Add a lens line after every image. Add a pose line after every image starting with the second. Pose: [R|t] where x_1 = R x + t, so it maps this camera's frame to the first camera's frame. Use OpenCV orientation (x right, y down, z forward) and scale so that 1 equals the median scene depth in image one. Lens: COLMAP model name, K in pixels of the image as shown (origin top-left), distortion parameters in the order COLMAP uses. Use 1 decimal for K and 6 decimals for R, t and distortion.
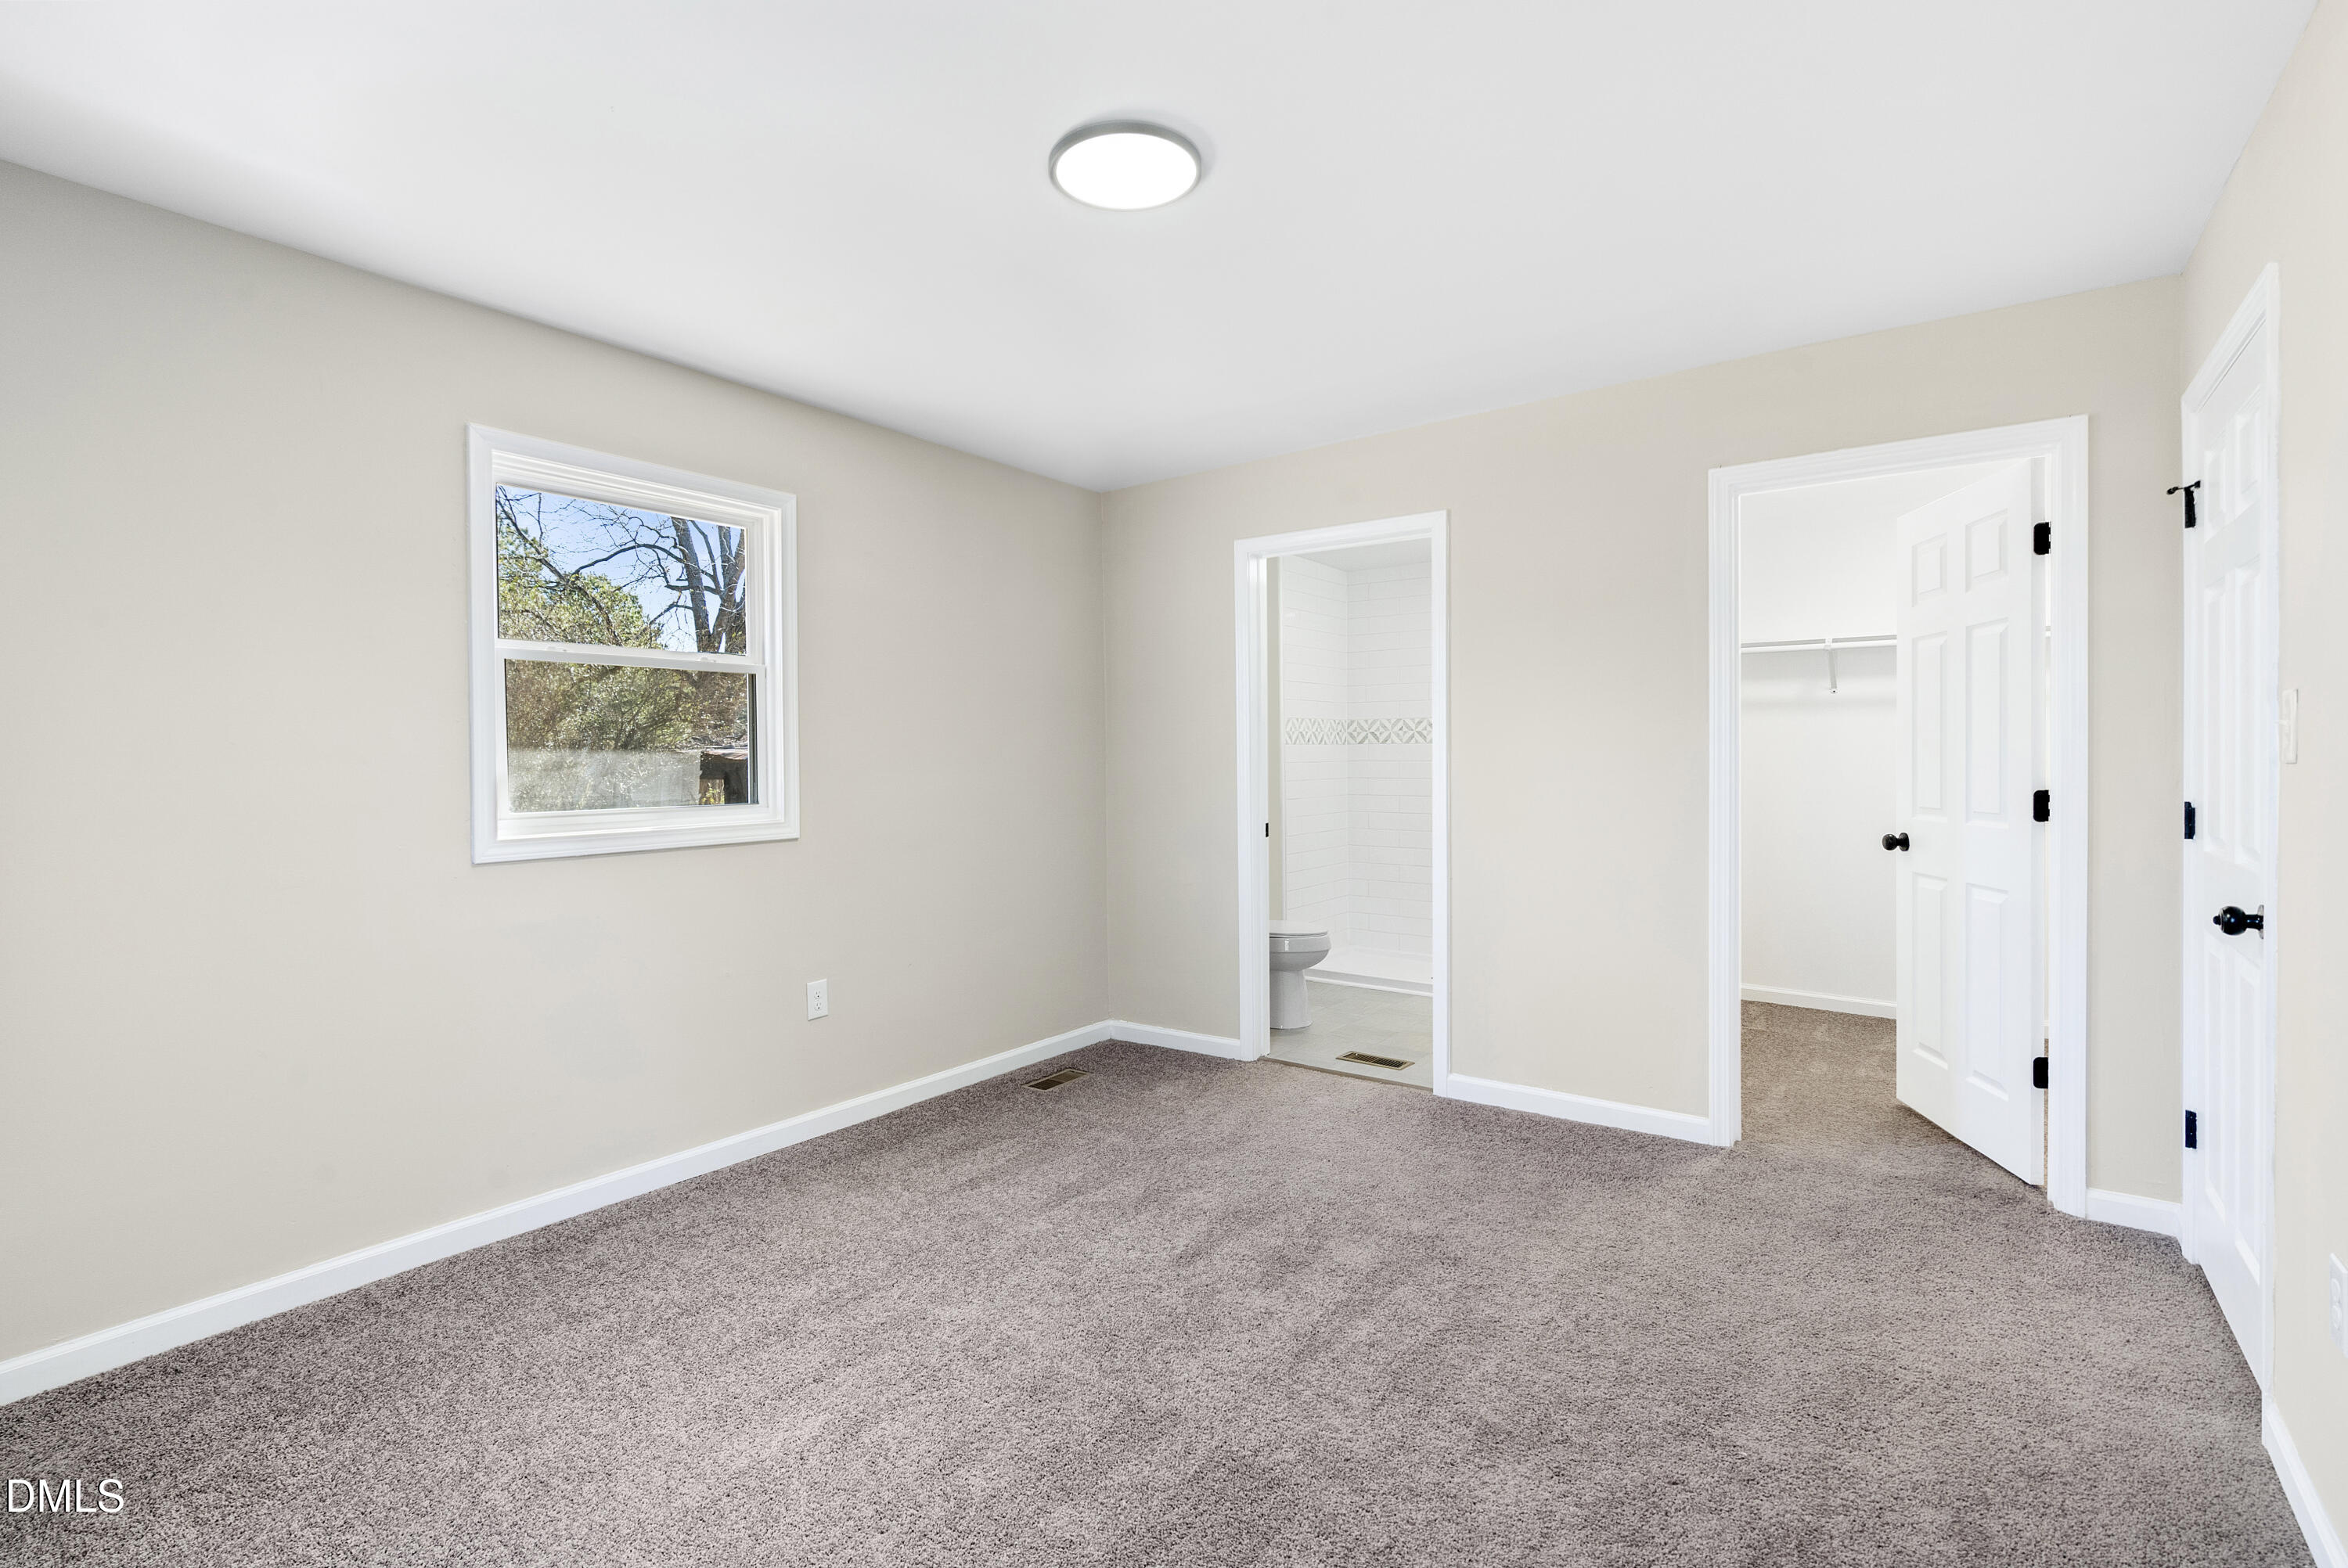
lens RADIAL K [[1072.5, 0, 1171.9], [0, 1072.5, 784.4], [0, 0, 1]] dist [-0.001372, 0.001653]
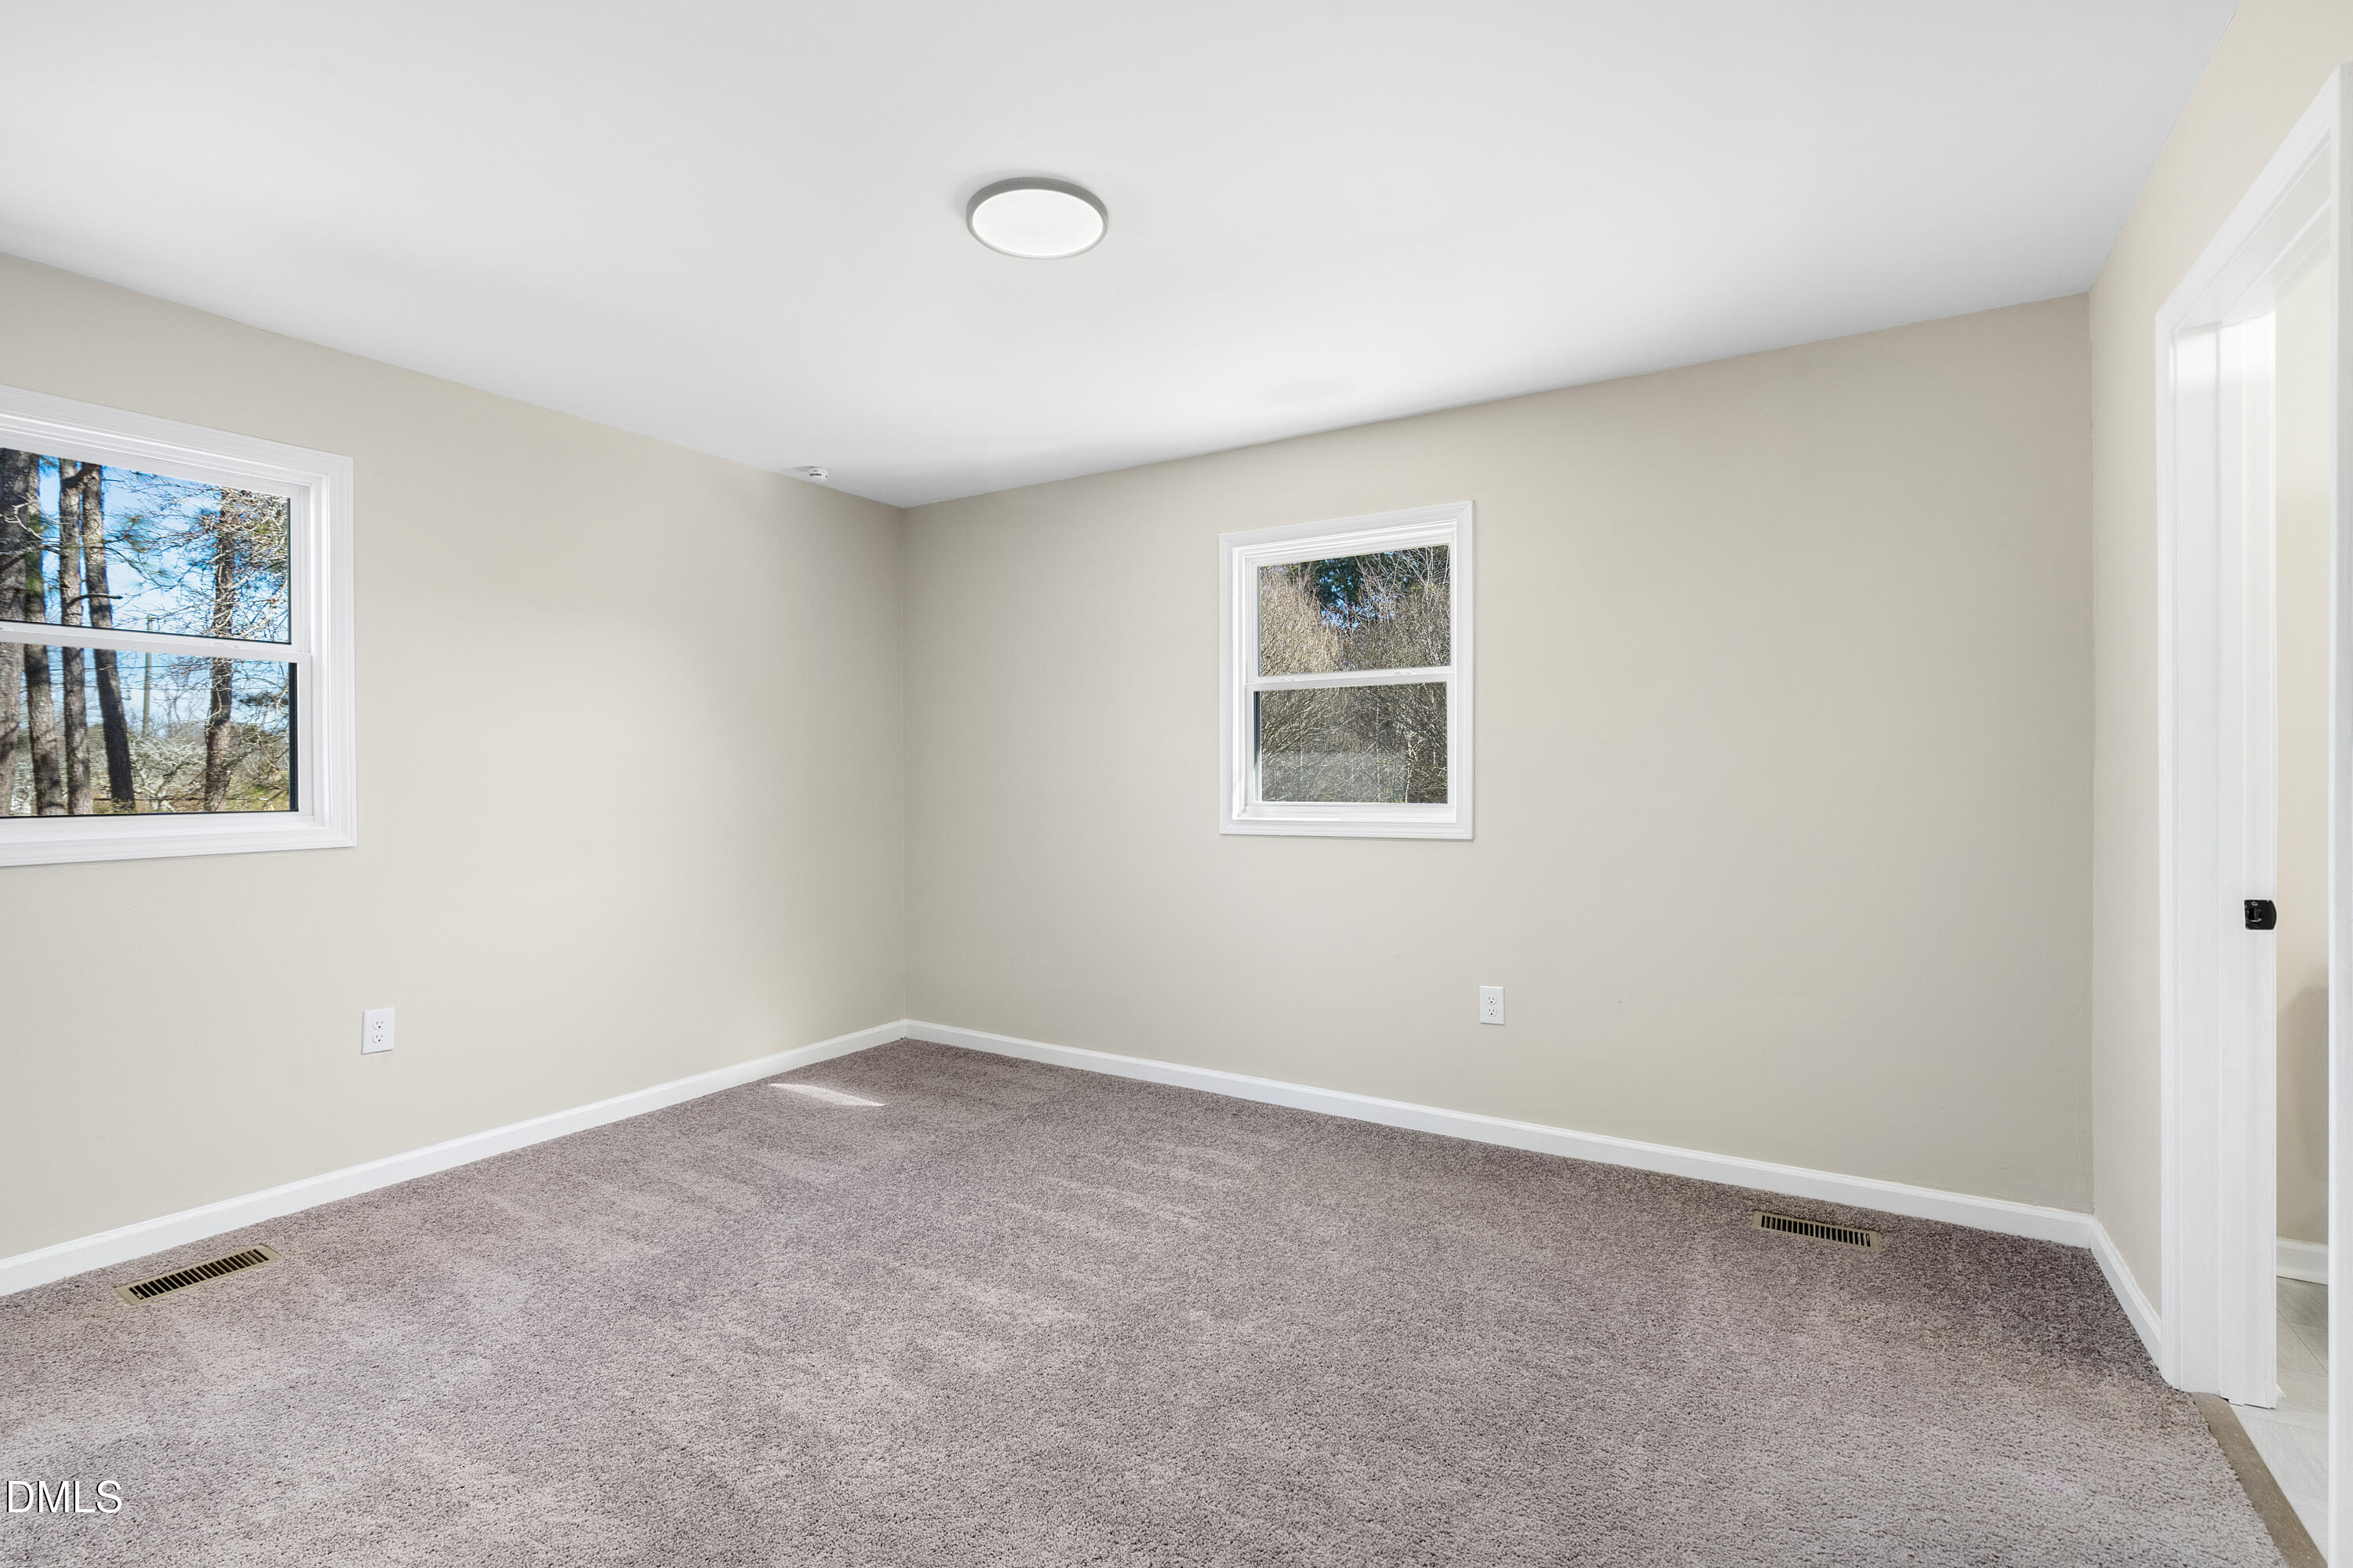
lens RADIAL K [[1075.0, 0, 1174.7], [0, 1075.0, 784.9], [0, 0, 1]] dist [-0.001372, 0.001653]
pose [[0.082589, 0.018631, -0.996409, 0.579303], [-0.015484, 0.999729, 0.017409, -0.013212], [0.996463, 0.013991, 0.082855, 0.579660]]
